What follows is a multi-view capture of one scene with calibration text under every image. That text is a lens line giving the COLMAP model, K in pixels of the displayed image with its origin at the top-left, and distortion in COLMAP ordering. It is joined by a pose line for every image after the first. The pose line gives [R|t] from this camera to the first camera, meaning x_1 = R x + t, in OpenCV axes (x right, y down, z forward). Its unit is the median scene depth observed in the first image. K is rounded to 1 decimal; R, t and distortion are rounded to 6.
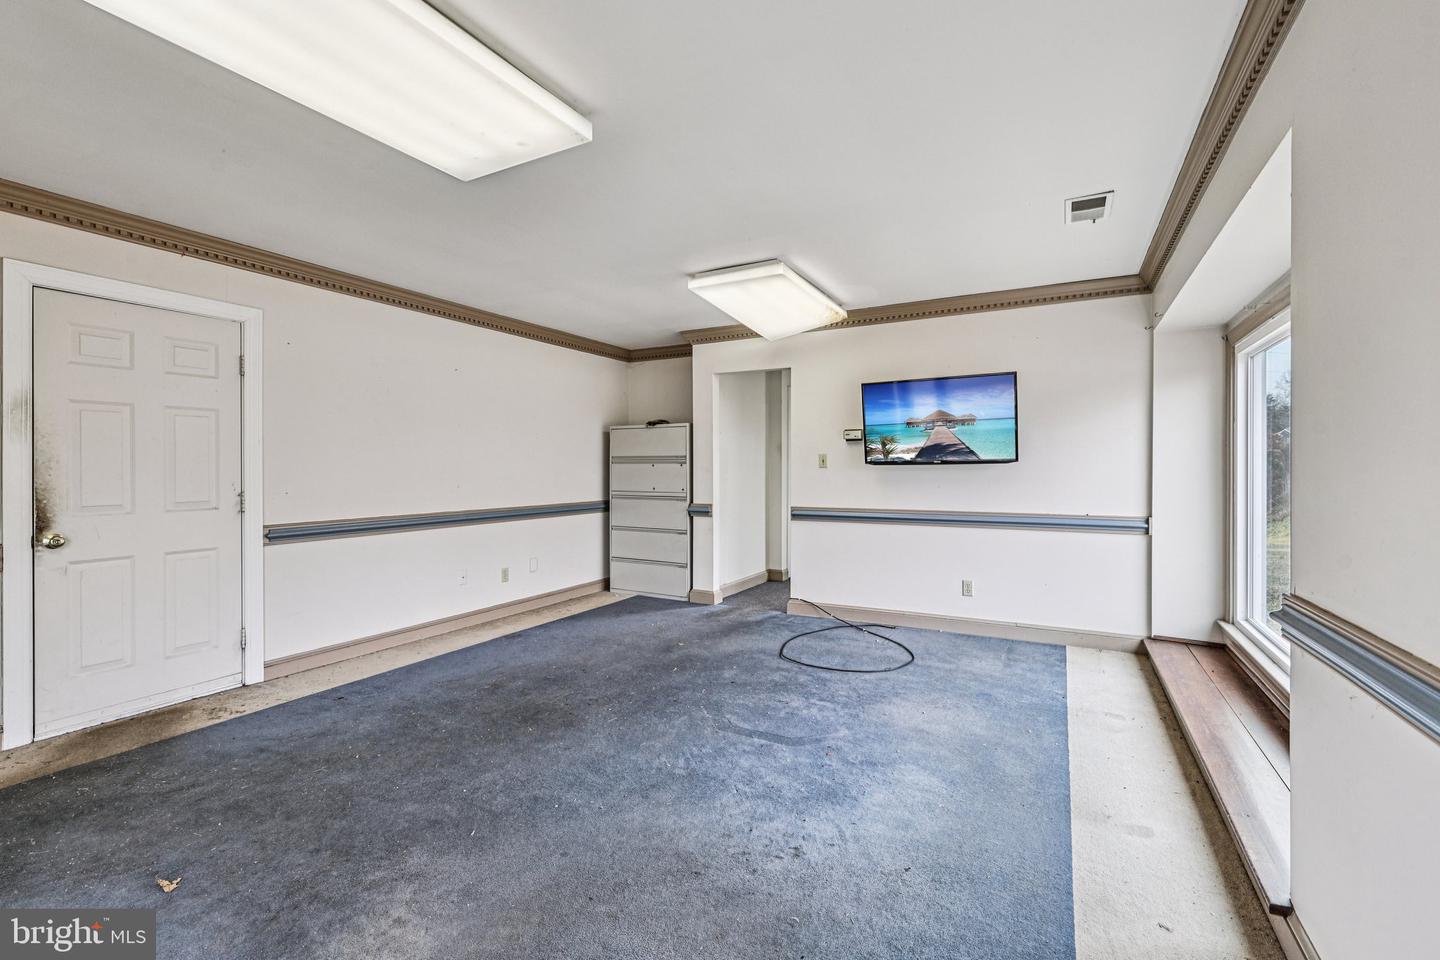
lens RADIAL K [[621.0, 0, 720.0], [0, 621.0, 480.0], [0, 0, 1]] dist [0.002444, -0.000801]
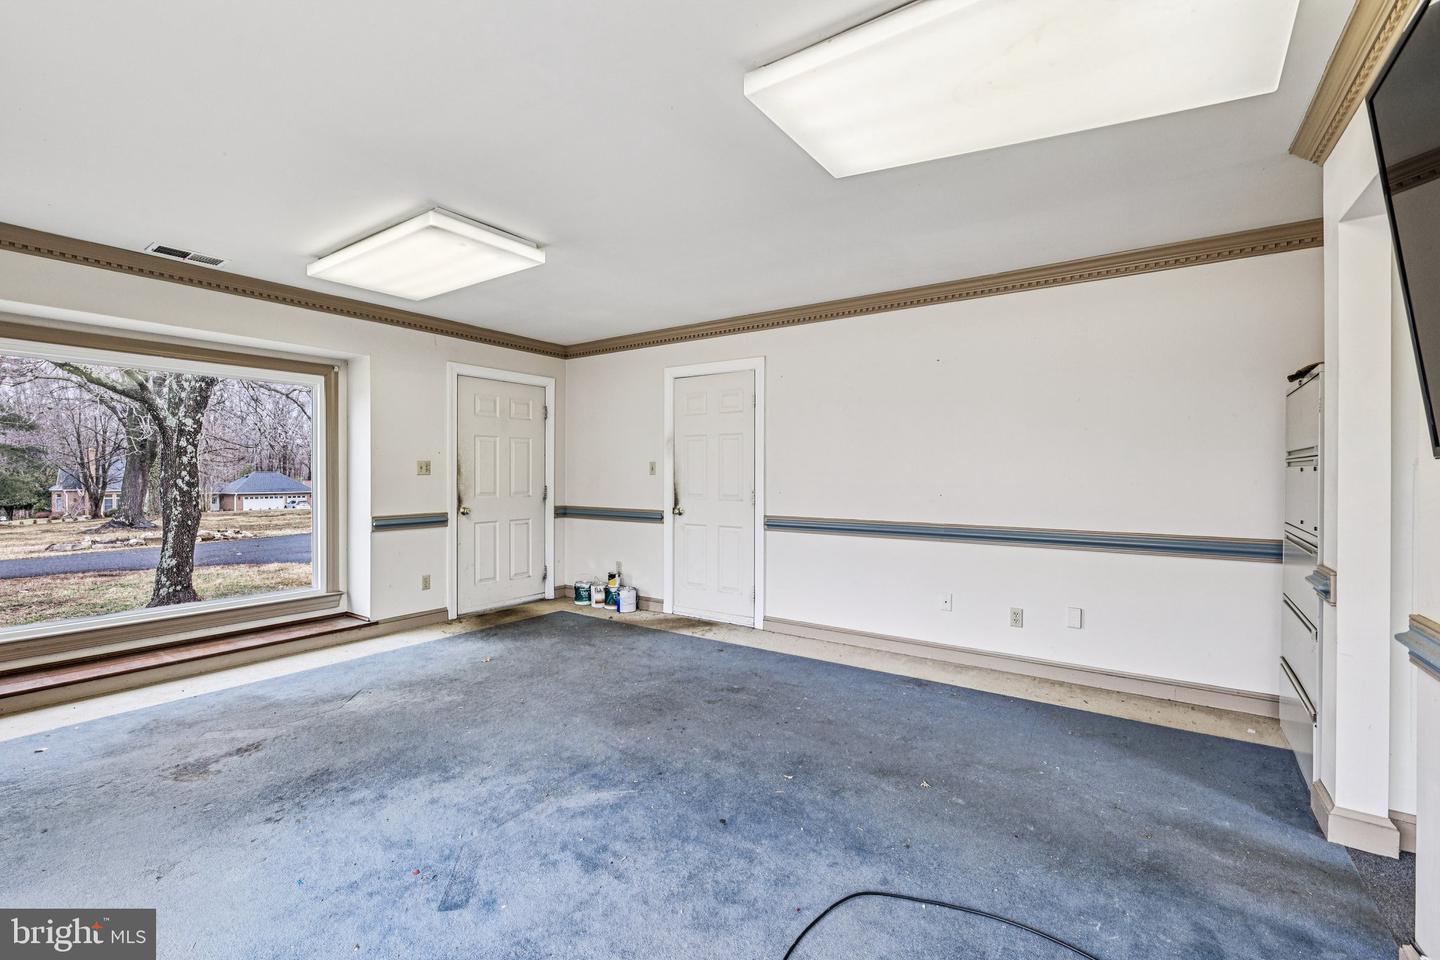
lens RADIAL K [[621.0, 0, 720.0], [0, 621.0, 480.0], [0, 0, 1]] dist [0.002444, -0.000801]
pose [[-0.104685, 0.013389, -0.994415, 0.576267], [-0.021603, 0.999643, 0.015733, -0.021762], [0.994271, 0.023129, -0.104358, 0.960277]]
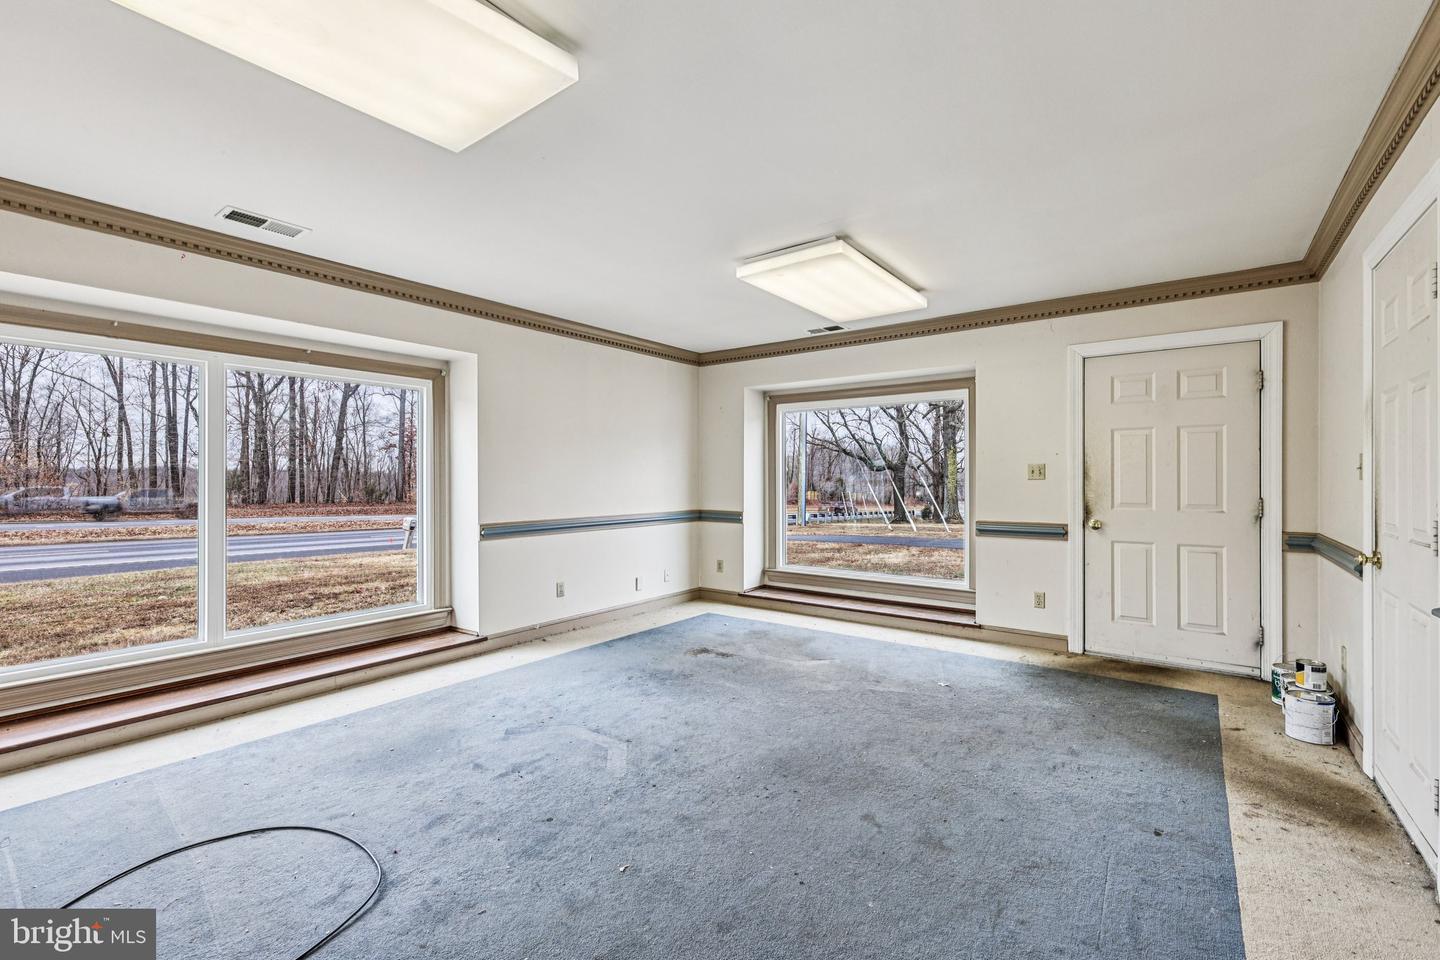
lens RADIAL K [[627.1, 0, 720.0], [0, 627.1, 480.0], [0, 0, 1]] dist [-0.001797, -0.000315]
pose [[-0.989667, 0.002181, 0.143371, -0.216313], [0.005585, 0.999712, 0.023339, -0.028591], [-0.143278, 0.023898, -0.989394, 1.449670]]
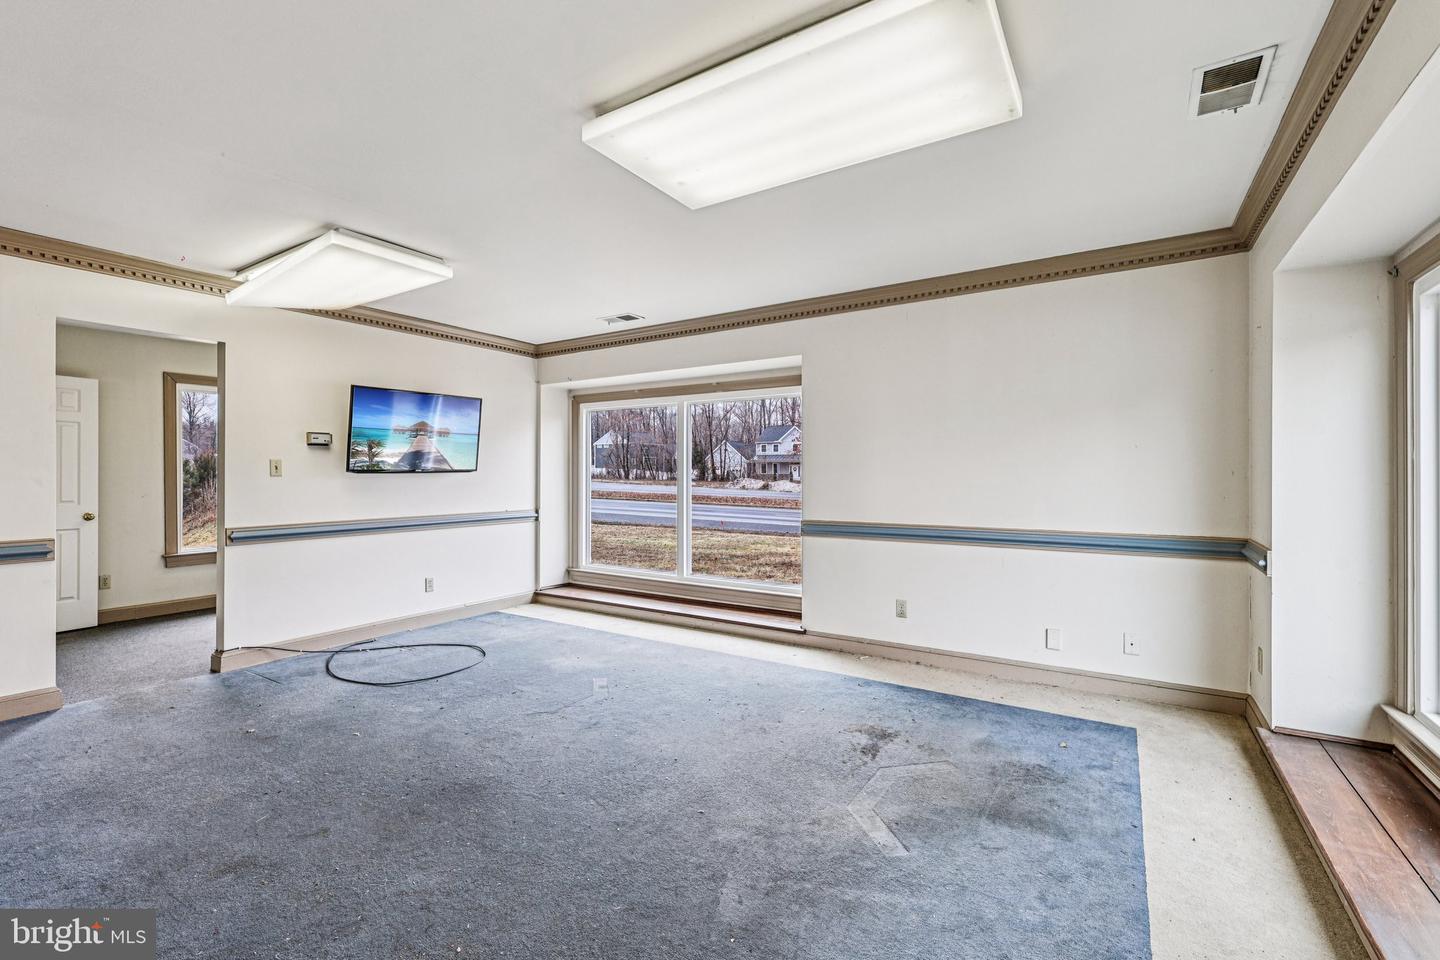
lens RADIAL K [[627.1, 0, 720.0], [0, 627.1, 480.0], [0, 0, 1]] dist [-0.001797, -0.000315]
pose [[0.085209, -0.004375, 0.996353, -0.788646], [0.022344, 0.999747, 0.002479, -0.004357], [-0.996113, 0.022052, 0.085285, 0.456237]]
